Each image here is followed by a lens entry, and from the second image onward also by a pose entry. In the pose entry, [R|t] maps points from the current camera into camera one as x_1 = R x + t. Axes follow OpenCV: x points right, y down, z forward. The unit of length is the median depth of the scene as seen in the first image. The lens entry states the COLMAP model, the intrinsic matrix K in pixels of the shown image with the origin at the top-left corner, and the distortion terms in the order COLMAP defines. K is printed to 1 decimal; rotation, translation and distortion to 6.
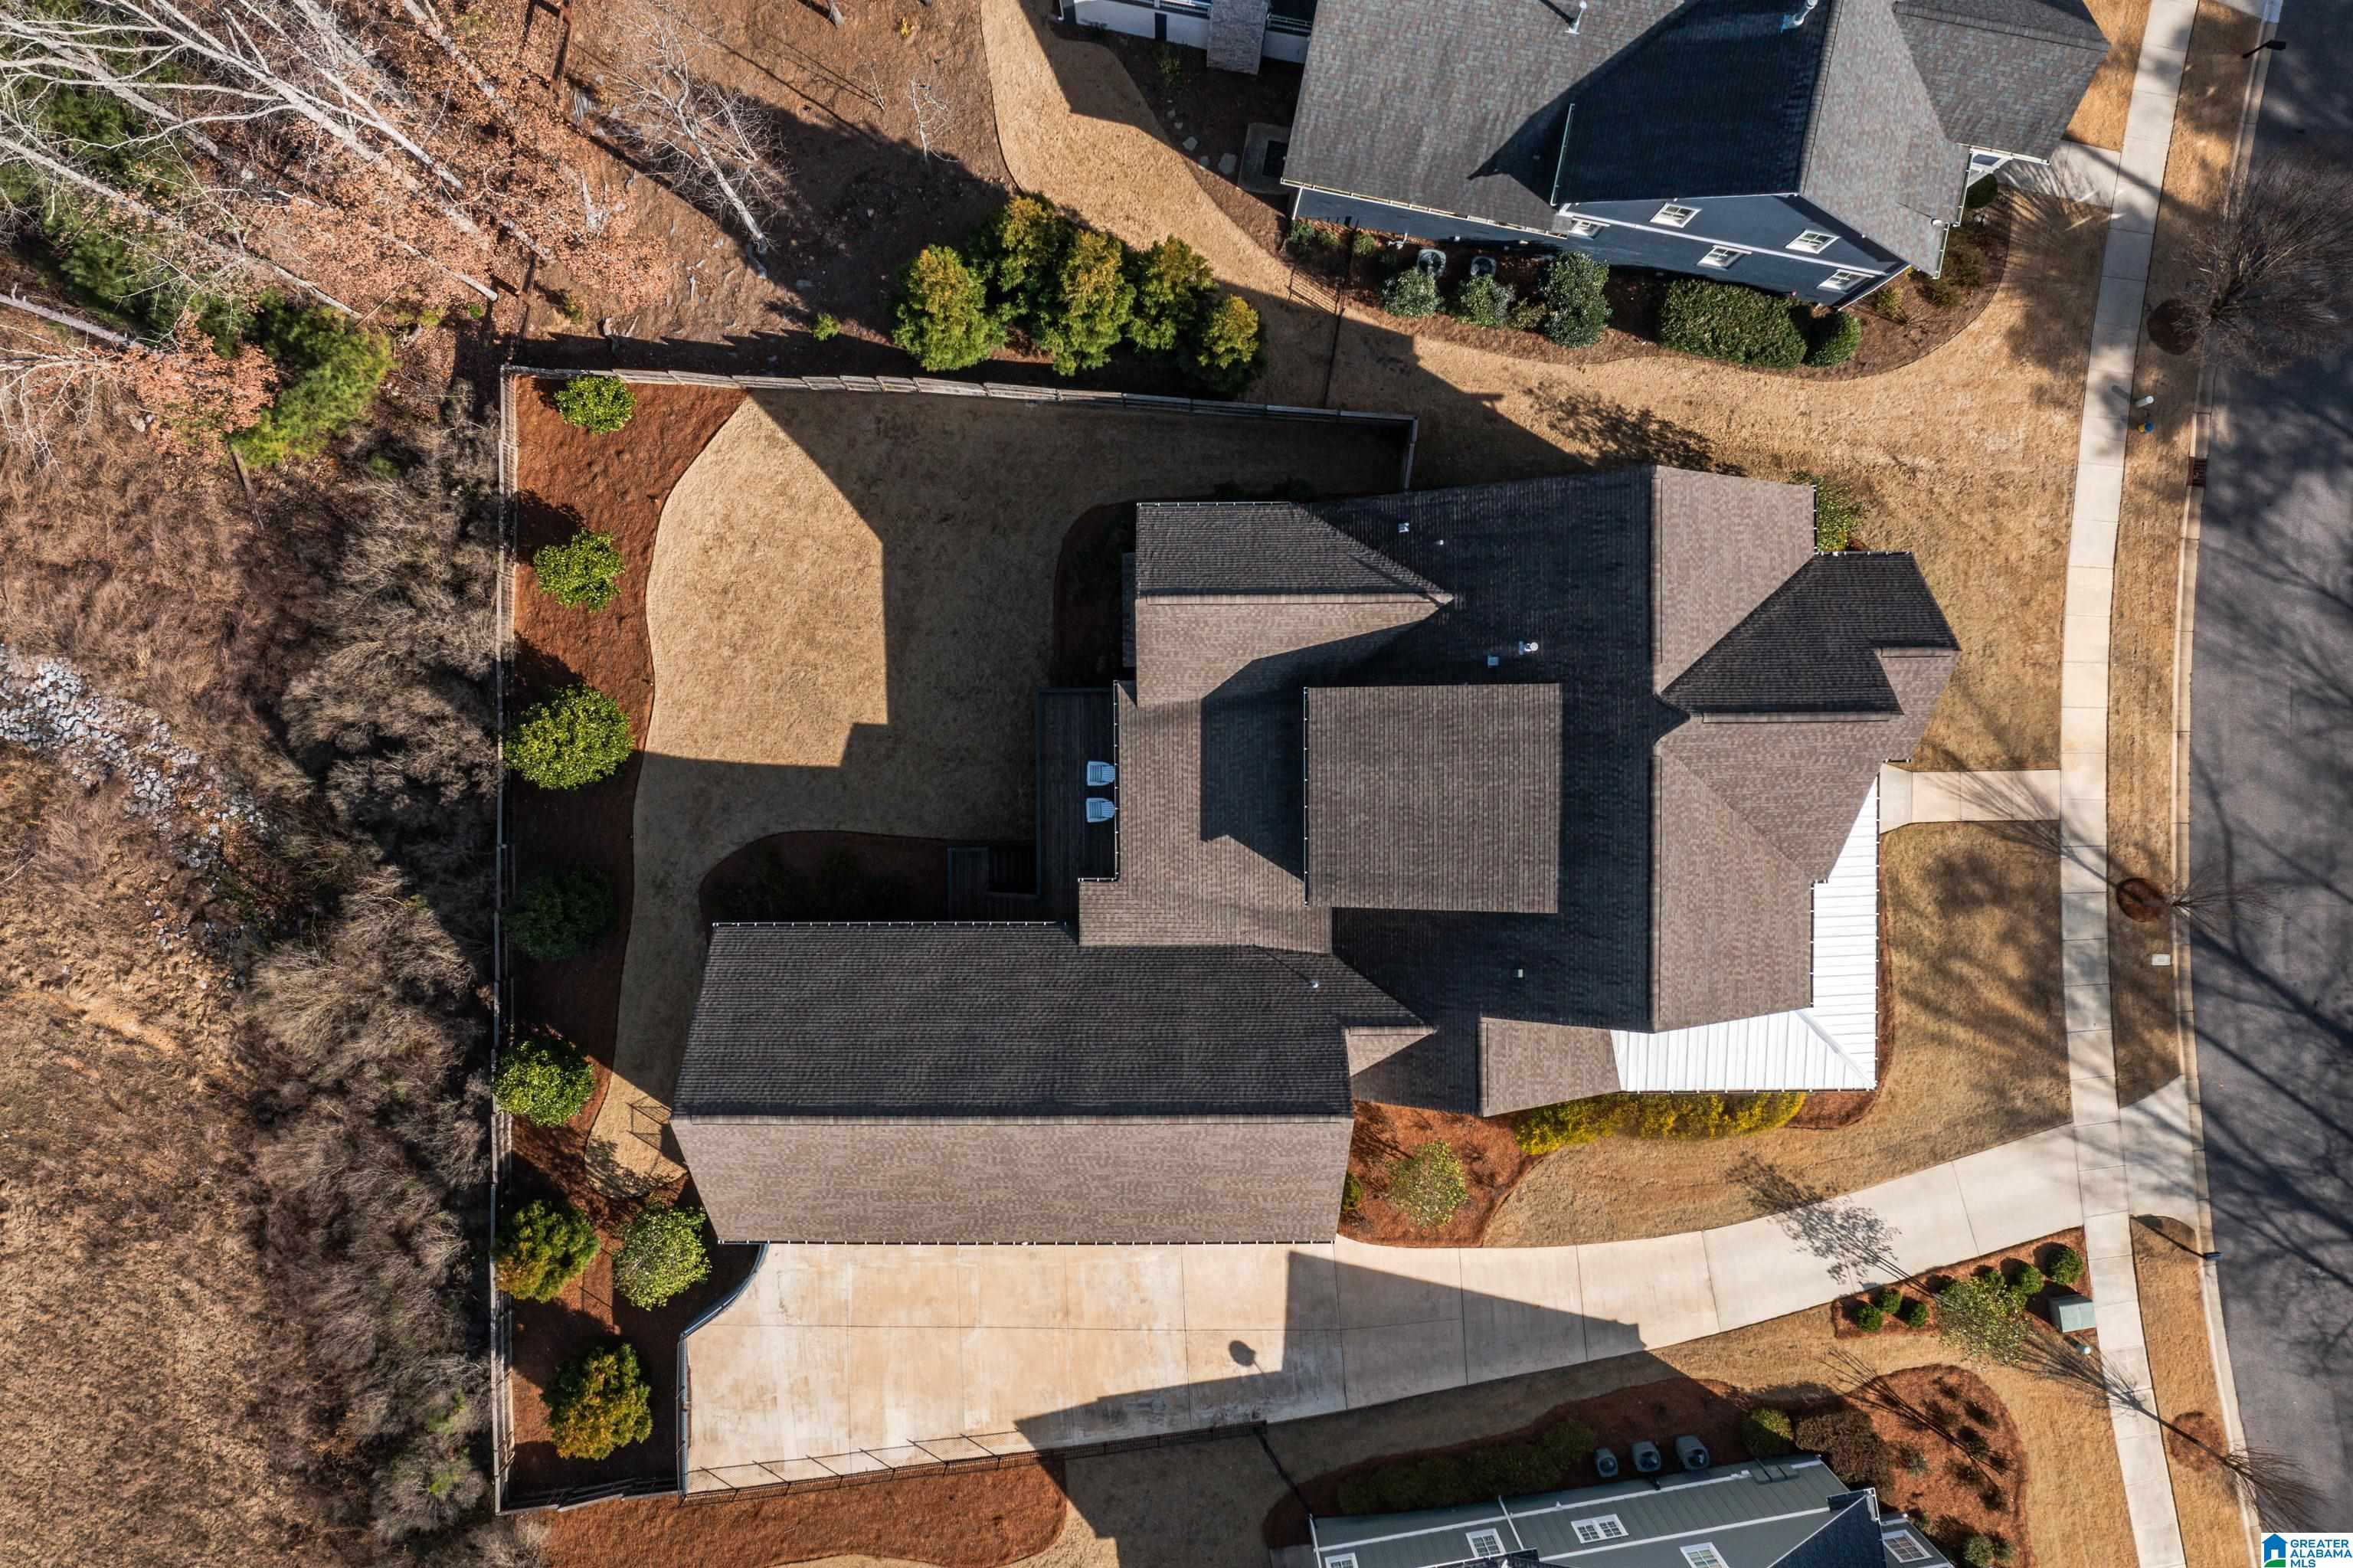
lens RADIAL K [[1830.6, 0, 1188.7], [0, 1830.6, 880.3], [0, 0, 1]] dist [-0.018020, 0.005836]
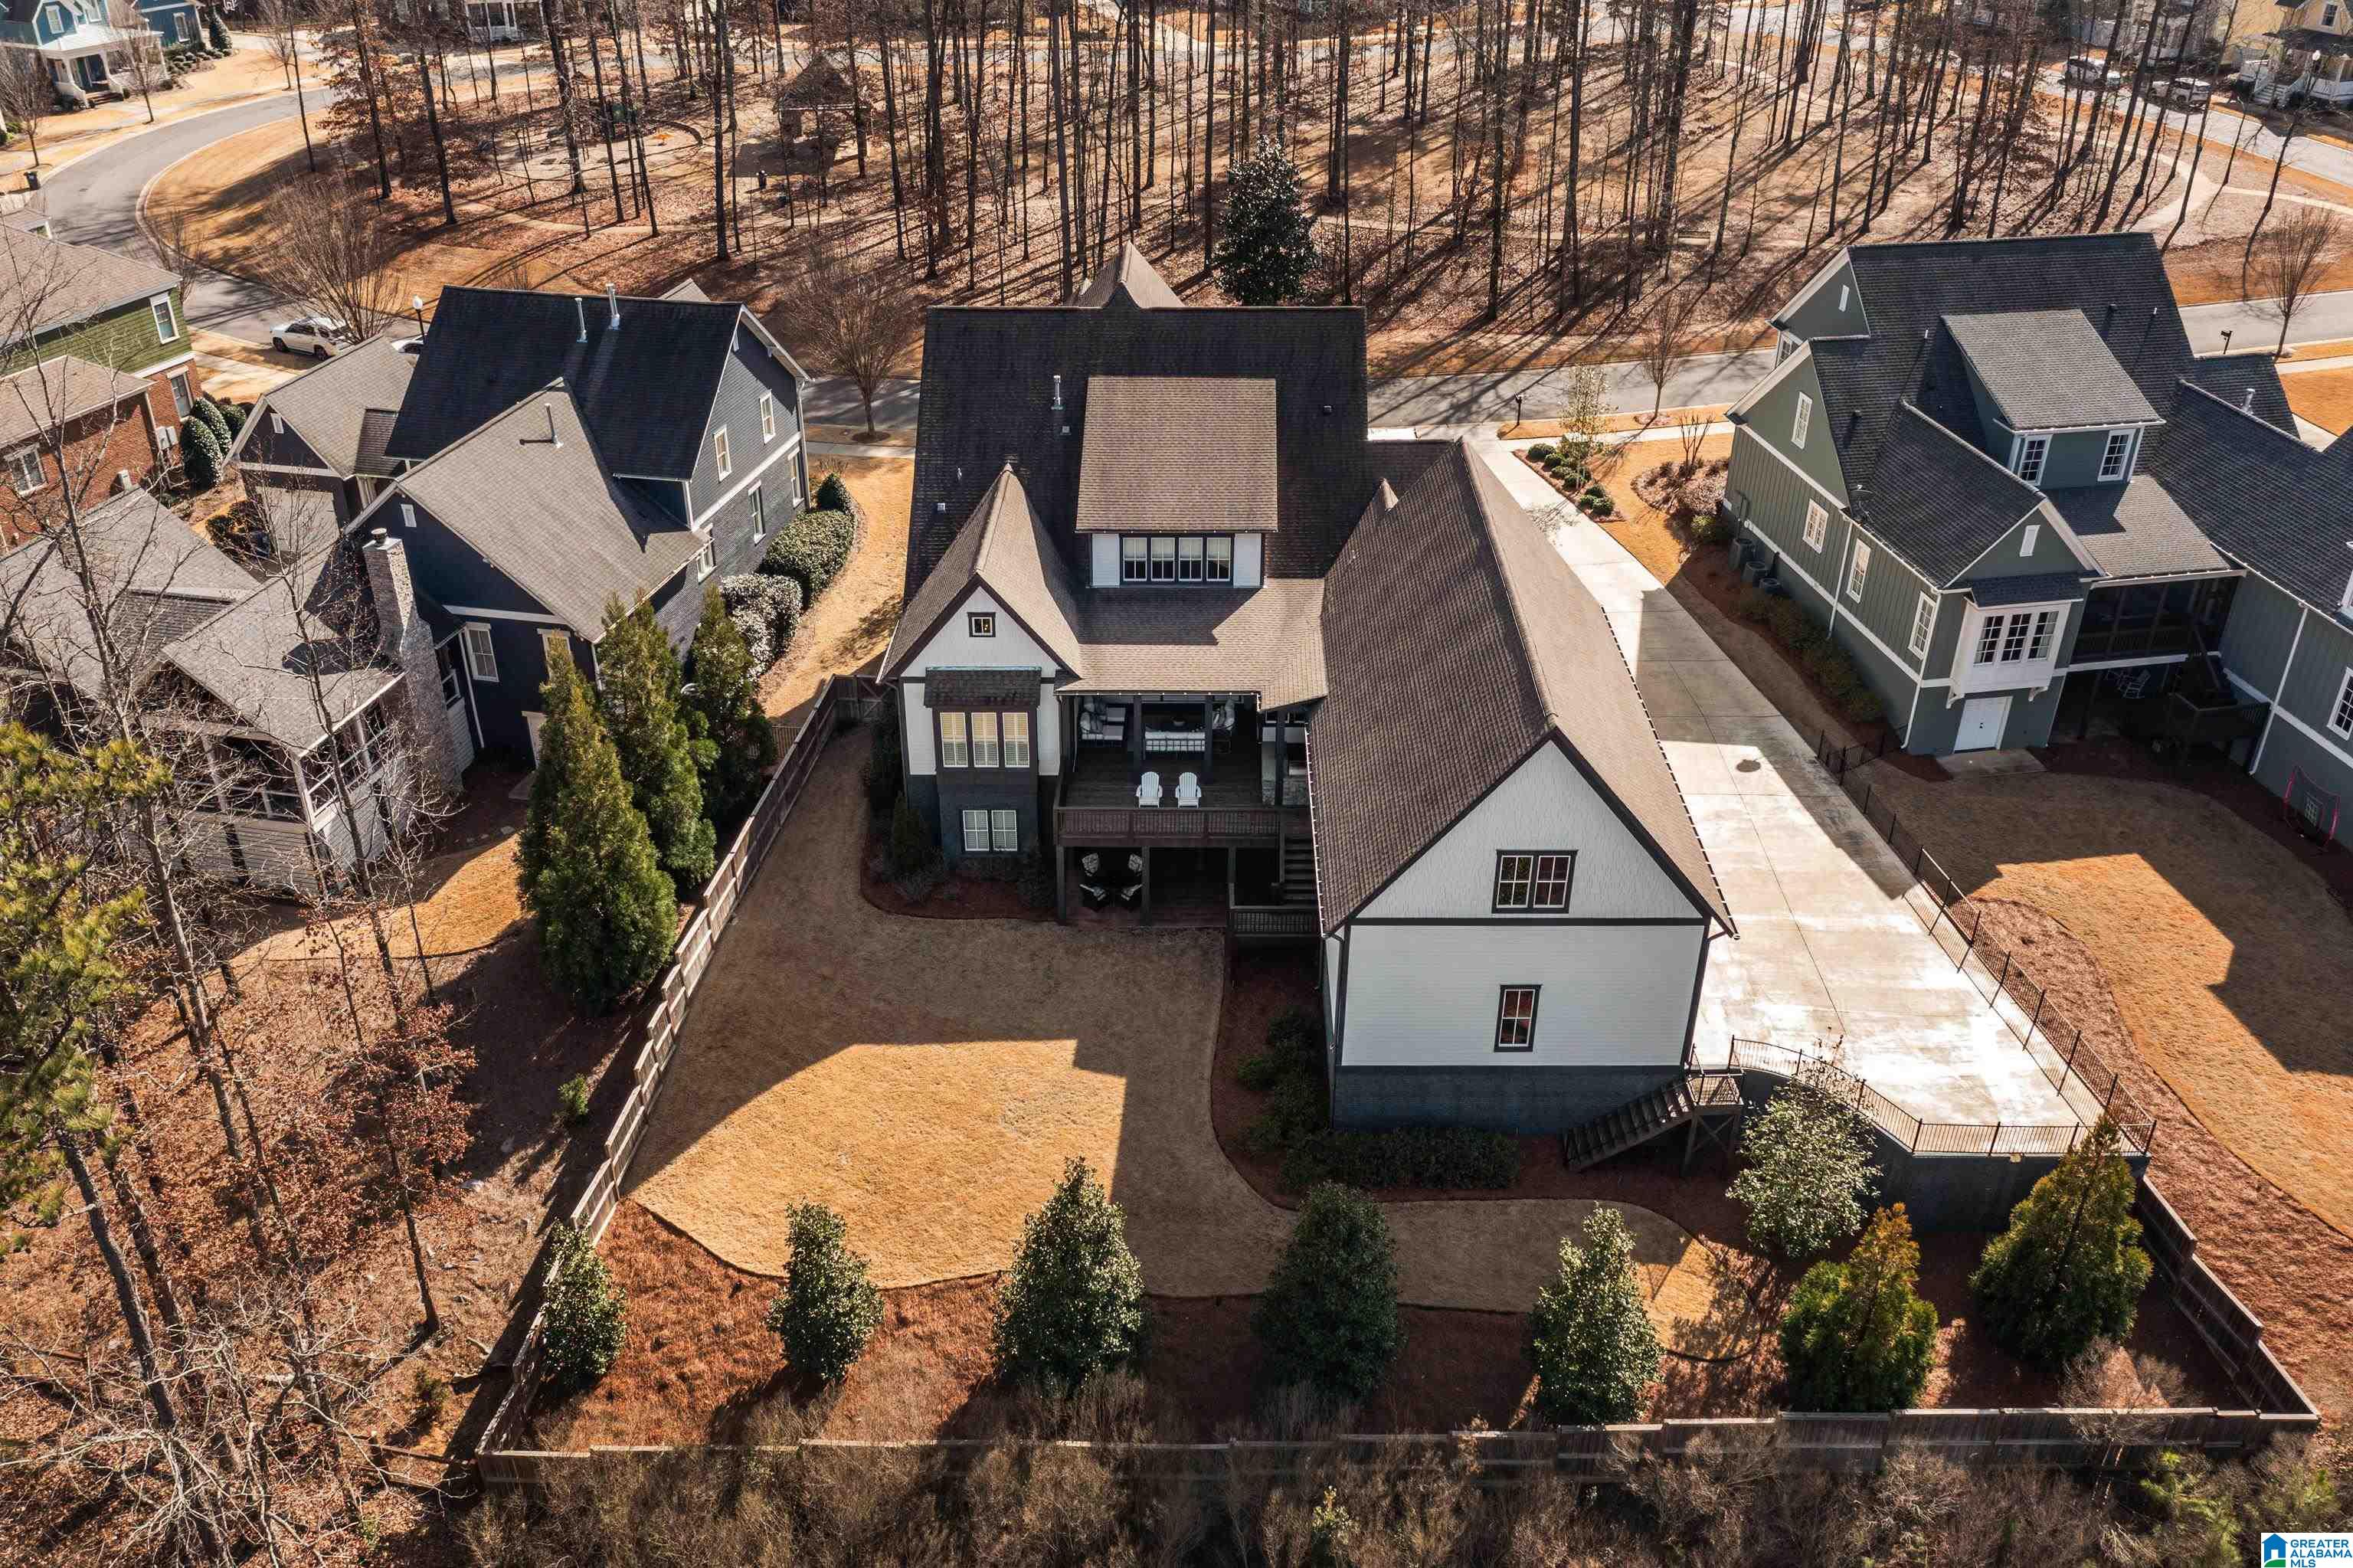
lens RADIAL K [[1830.6, 0, 1252.1], [0, 1830.6, 863.3], [0, 0, 1]] dist [-0.018020, 0.005836]
pose [[-0.008140, -0.533409, 0.845818, -0.821042], [0.998906, -0.043284, -0.017683, 0.007966], [0.046043, 0.844749, 0.533178, 0.511065]]
